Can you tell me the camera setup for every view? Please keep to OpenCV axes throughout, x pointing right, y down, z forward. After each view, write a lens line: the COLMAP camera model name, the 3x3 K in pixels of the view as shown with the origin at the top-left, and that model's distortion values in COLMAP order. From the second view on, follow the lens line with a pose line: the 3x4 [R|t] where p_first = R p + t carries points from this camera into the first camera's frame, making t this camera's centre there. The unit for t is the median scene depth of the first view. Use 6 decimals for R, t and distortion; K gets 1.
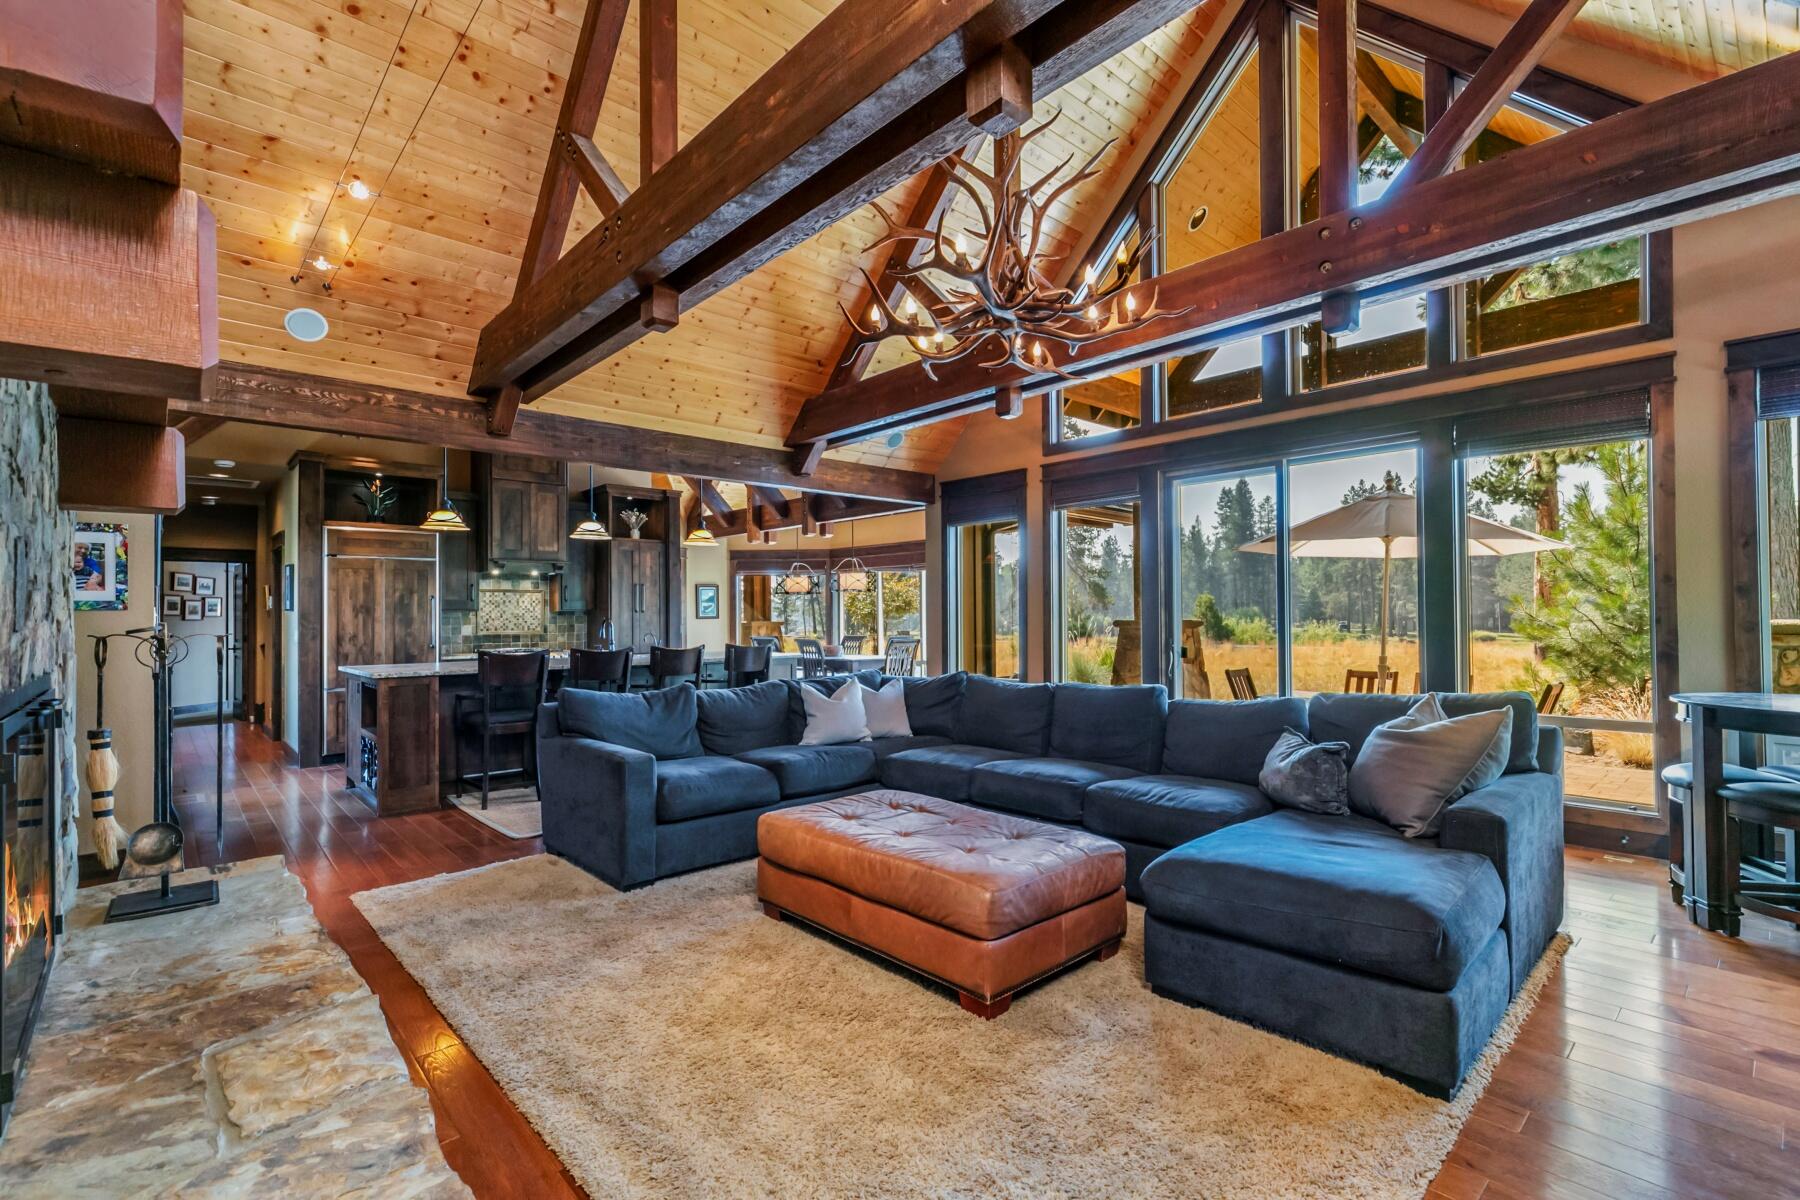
lens RADIAL K [[813.9, 0, 899.1], [0, 813.9, 606.3], [0, 0, 1]] dist [0.001280, 0.000269]
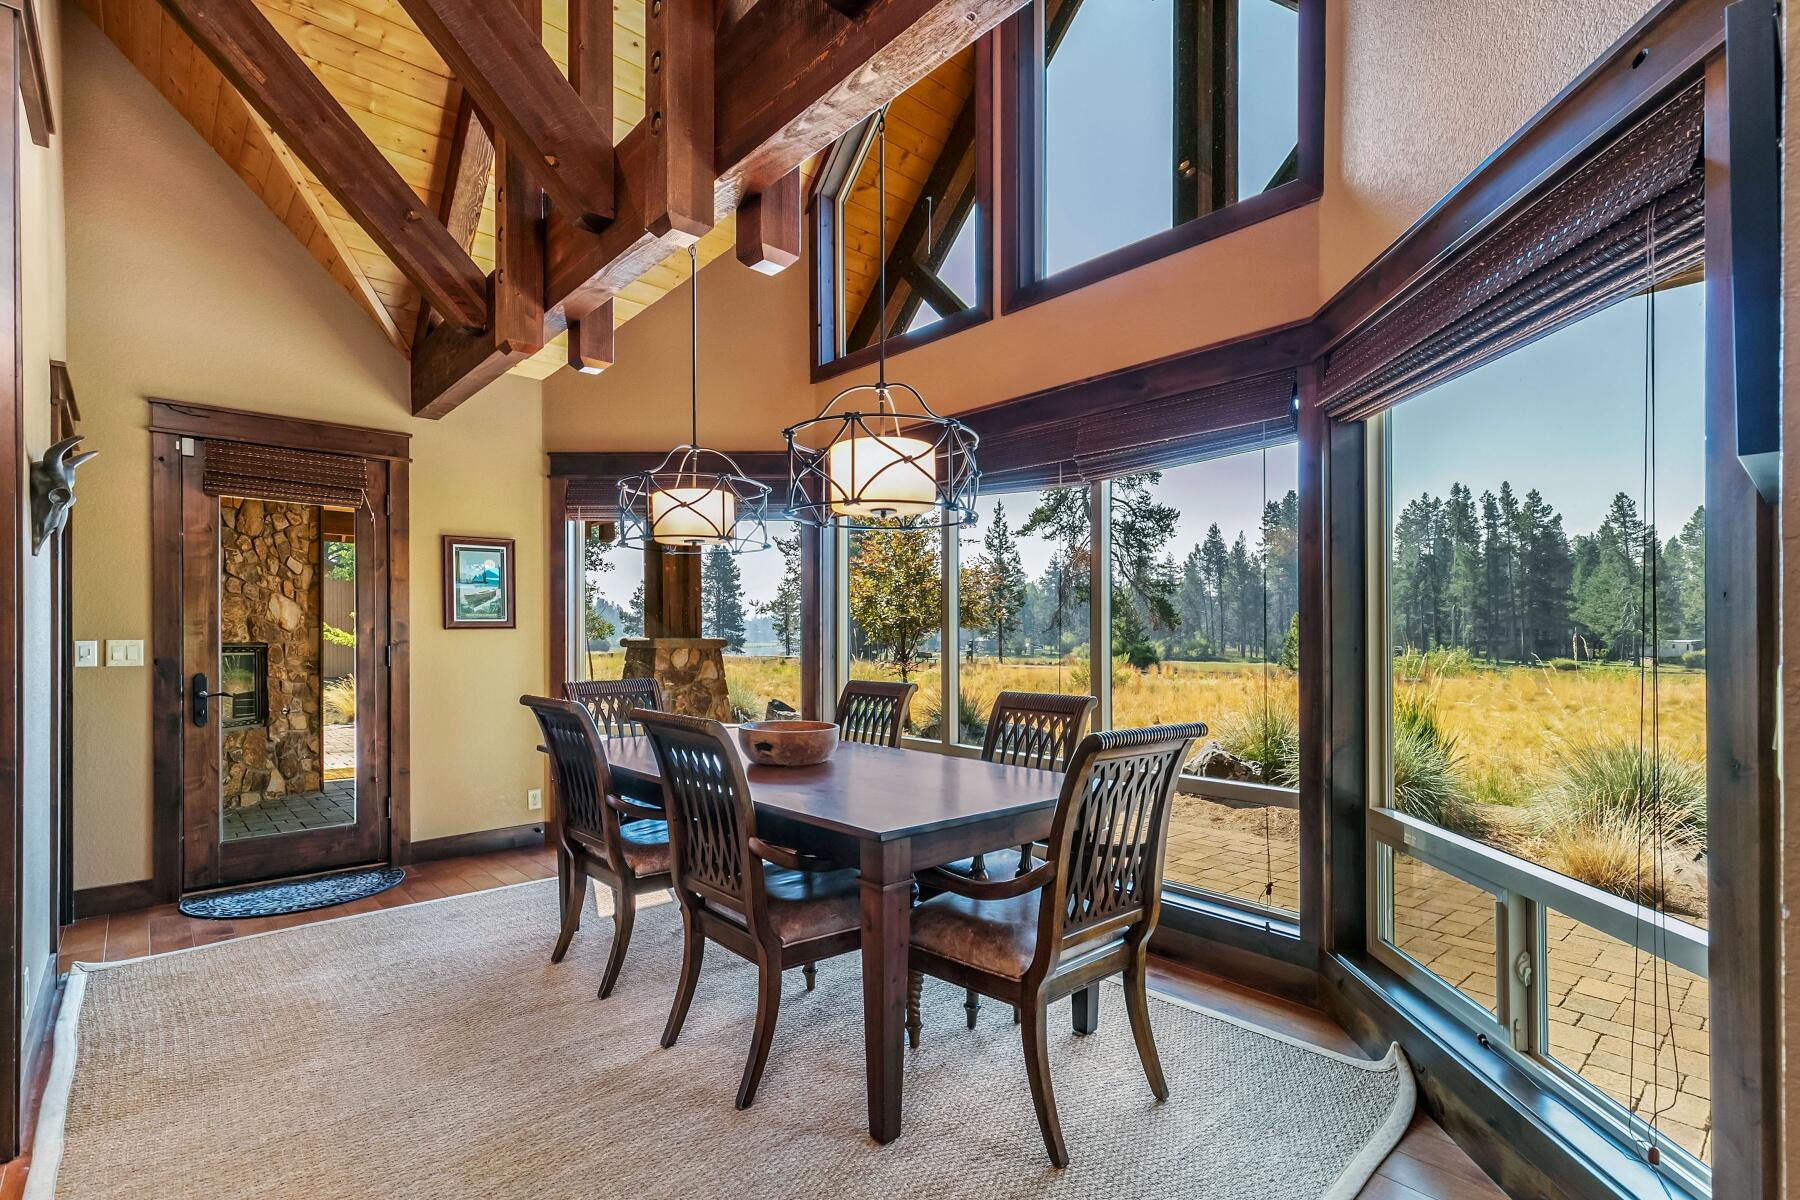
lens RADIAL K [[832.8, 0, 890.1], [0, 832.8, 633.8], [0, 0, 1]] dist [0.001994, -0.000024]
pose [[0.999415, 0.010374, -0.032600, -0.045627], [-0.010057, 0.999901, 0.009858, 0.015945], [0.032699, -0.009524, 0.999420, 0.845312]]
